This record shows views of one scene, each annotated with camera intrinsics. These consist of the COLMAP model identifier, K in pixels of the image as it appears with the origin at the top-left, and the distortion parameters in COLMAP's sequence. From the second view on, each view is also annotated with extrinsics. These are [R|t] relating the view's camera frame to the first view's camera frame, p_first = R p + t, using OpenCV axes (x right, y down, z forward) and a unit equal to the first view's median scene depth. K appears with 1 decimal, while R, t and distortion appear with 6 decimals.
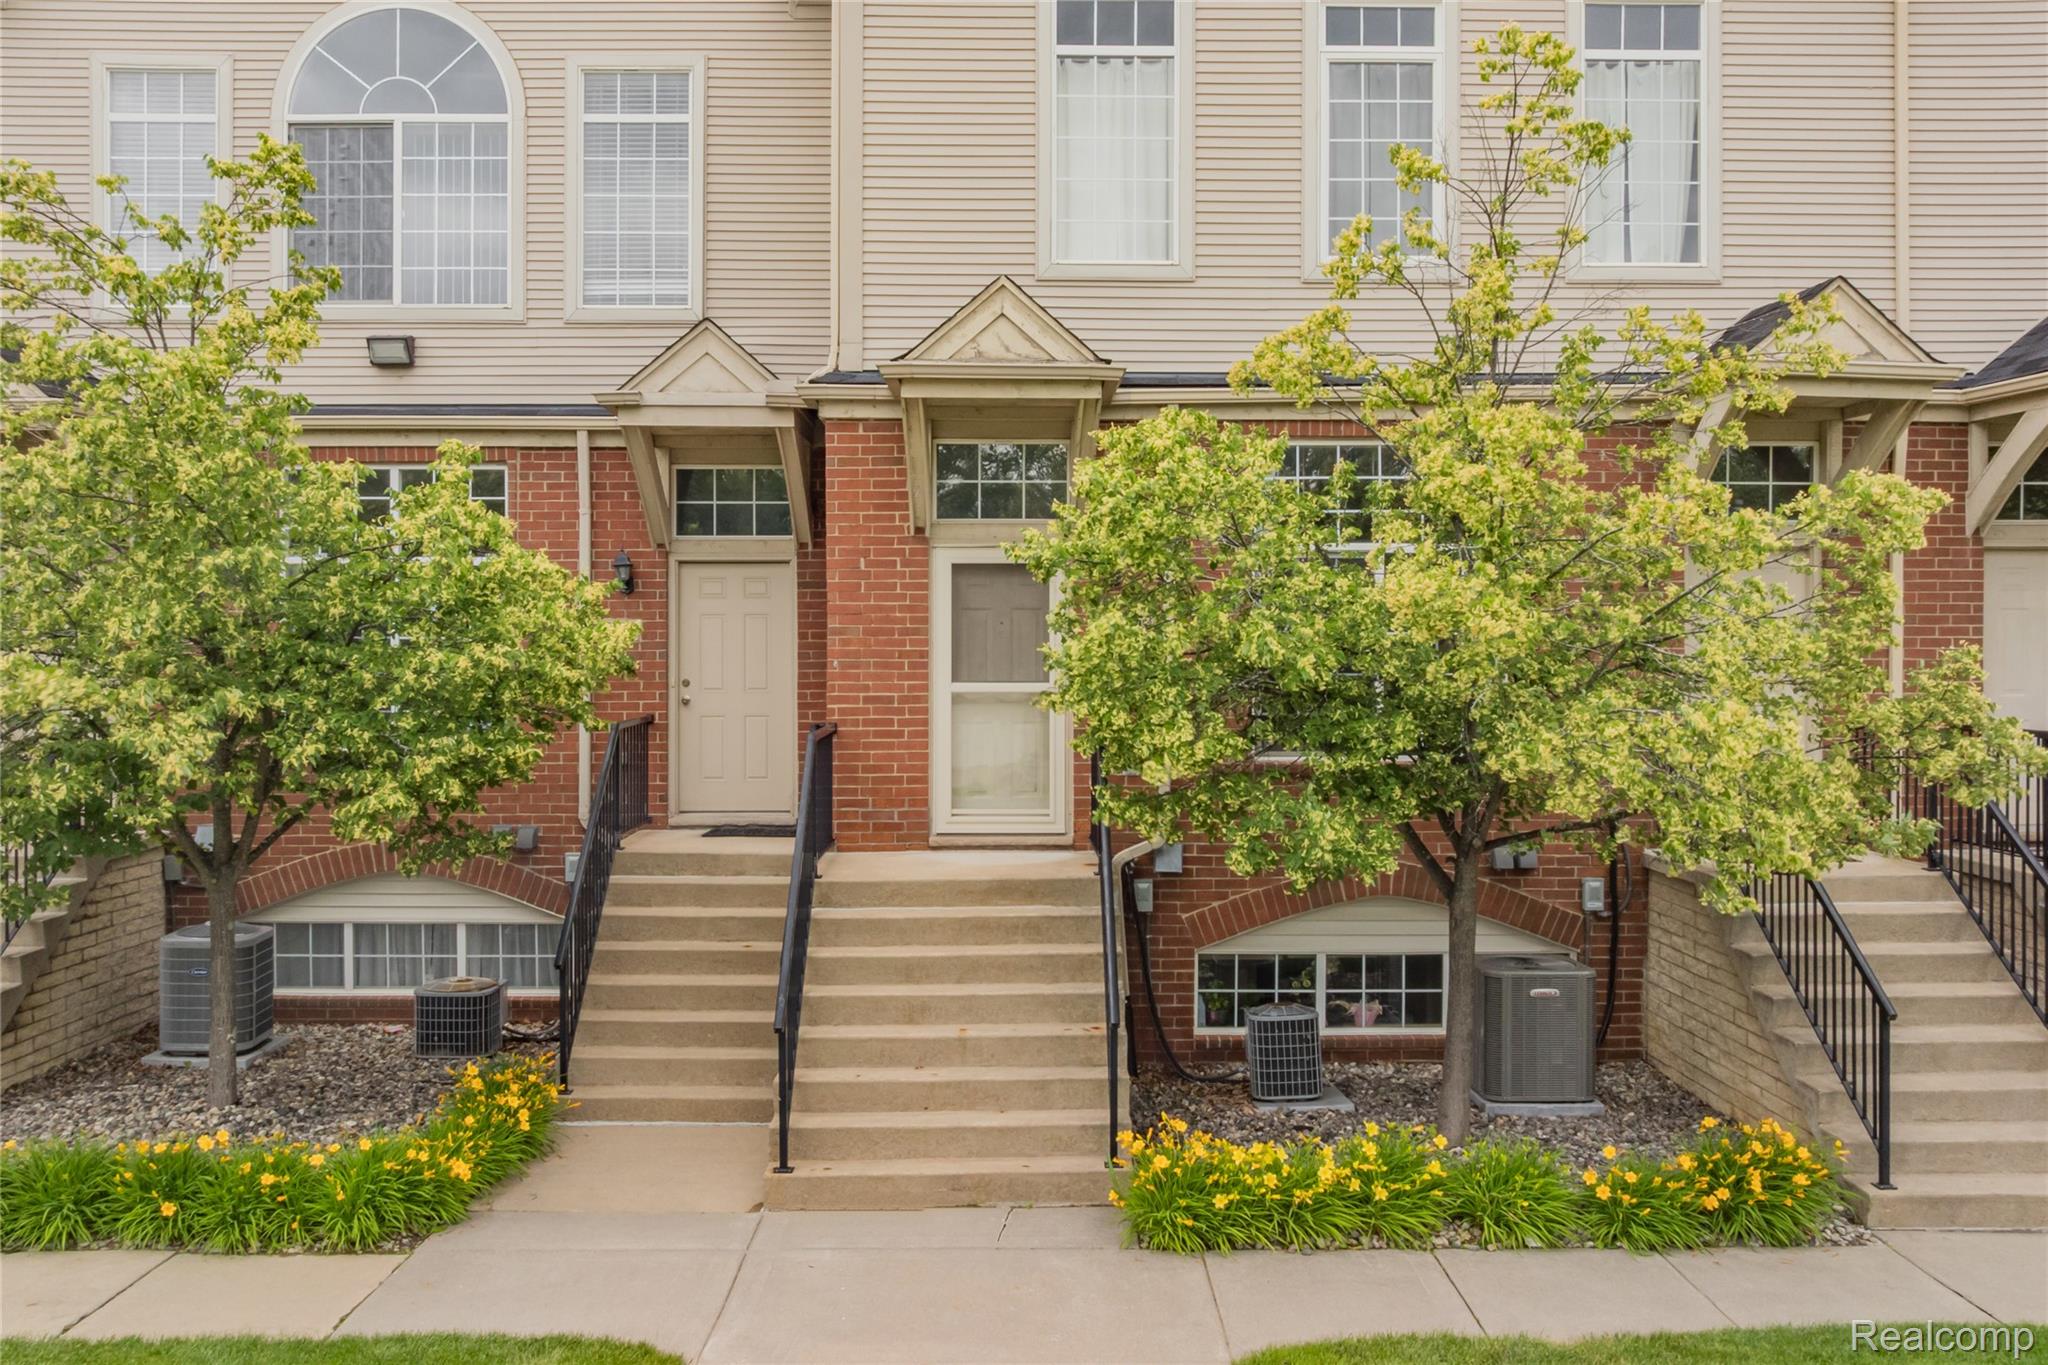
lens RADIAL K [[1705.9, 0, 1027.3], [0, 1705.9, 683.6], [0, 0, 1]] dist [-0.025985, 0.001462]
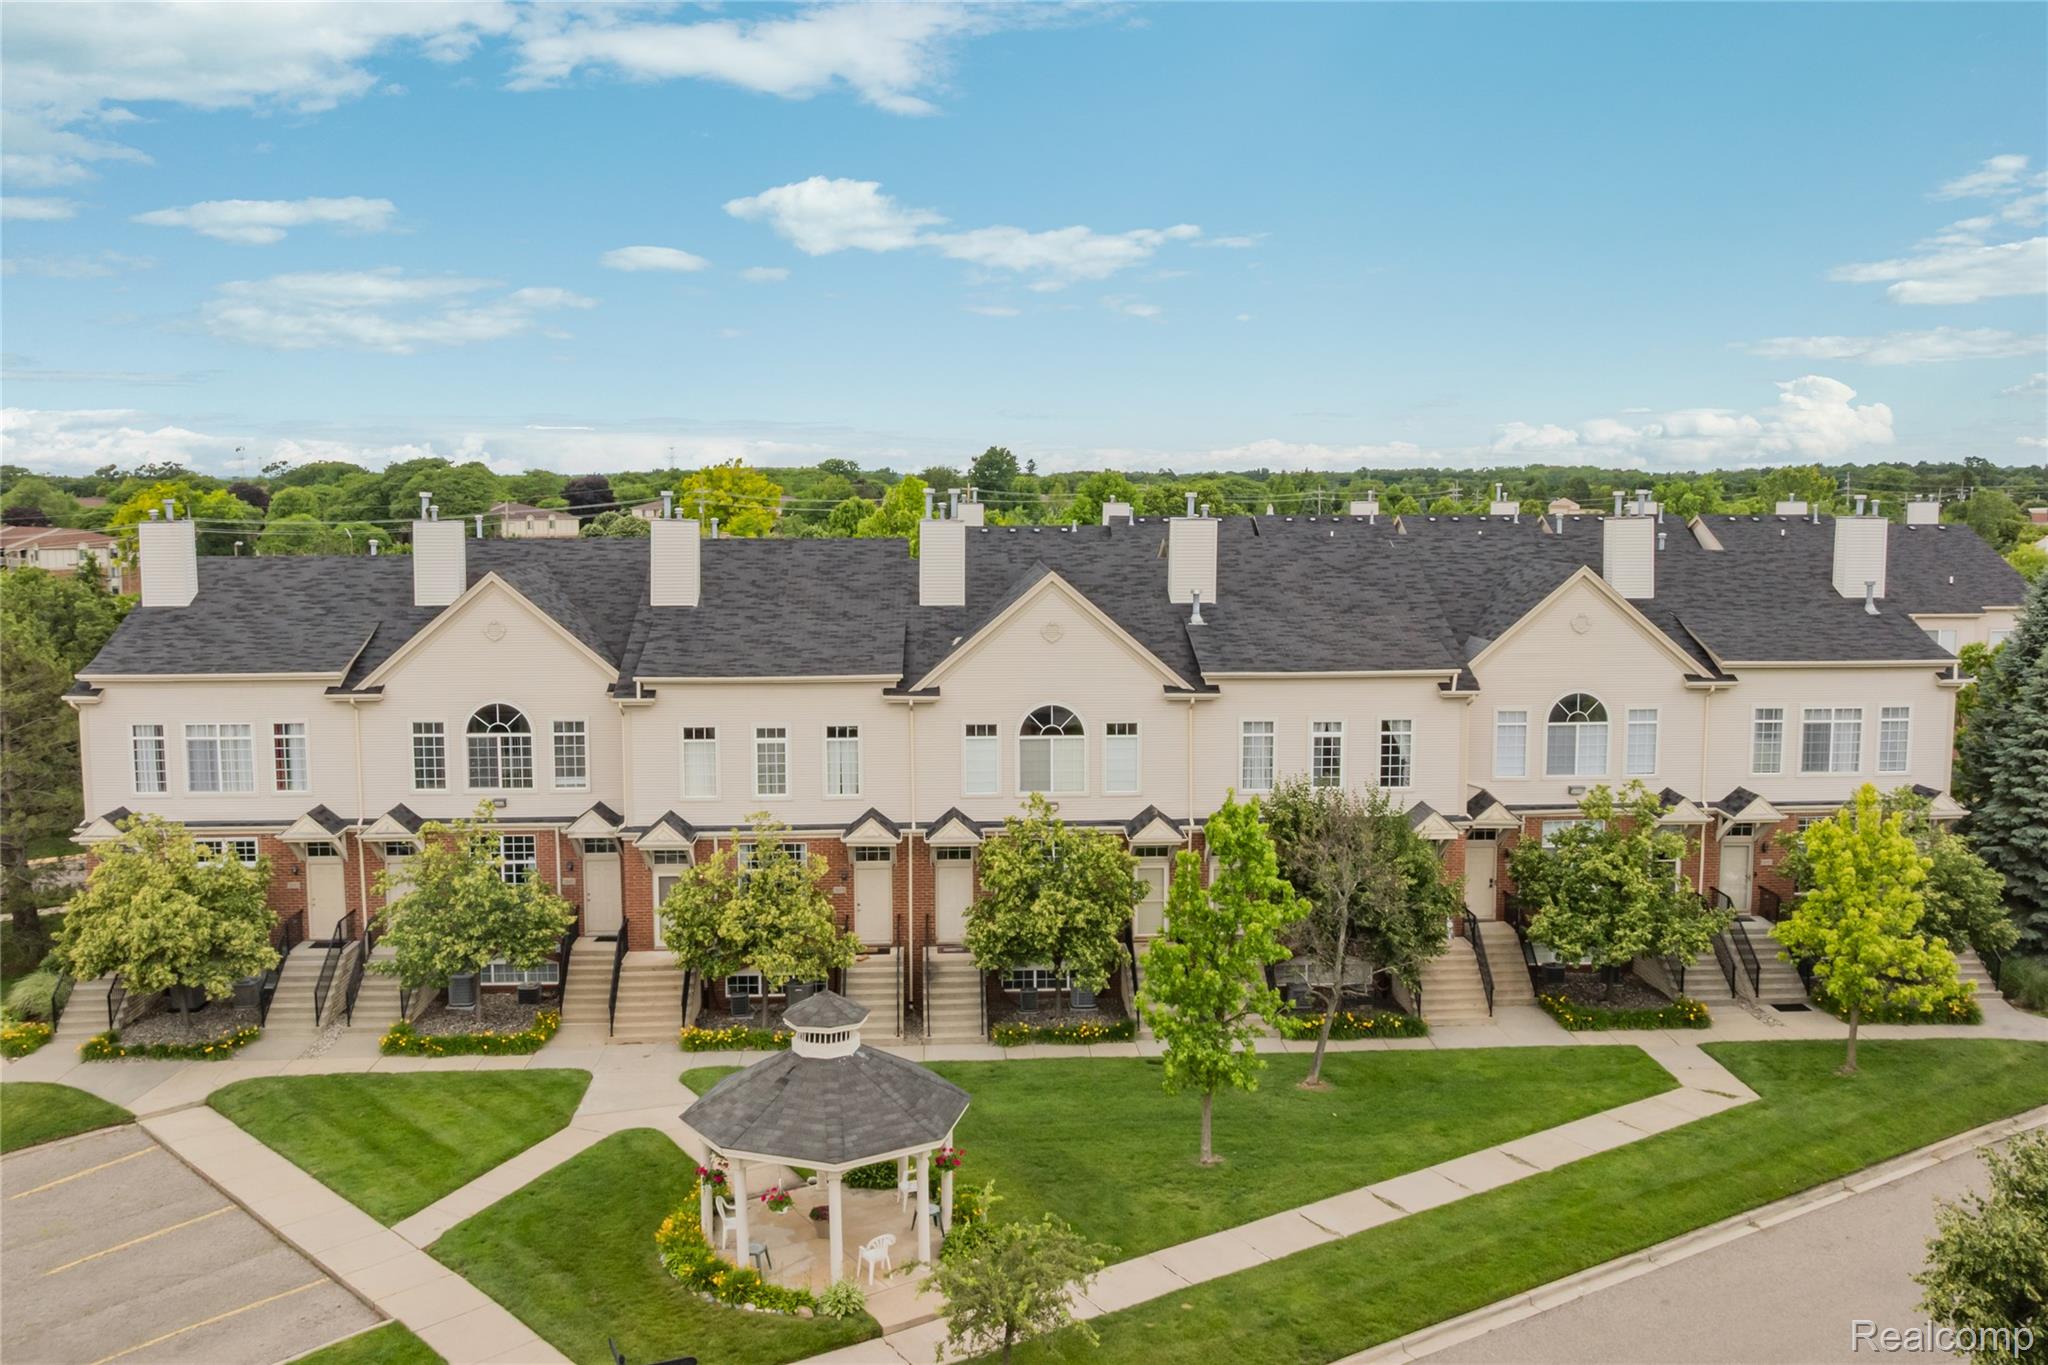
lens RADIAL K [[1705.9, 0, 1028.1], [0, 1705.9, 684.7], [0, 0, 1]] dist [-0.025985, 0.001462]
pose [[0.998717, -0.004103, 0.050476, 0.660768], [-0.001170, 0.994576, 0.104002, -1.001147], [-0.050629, -0.103927, 0.993295, -3.103461]]
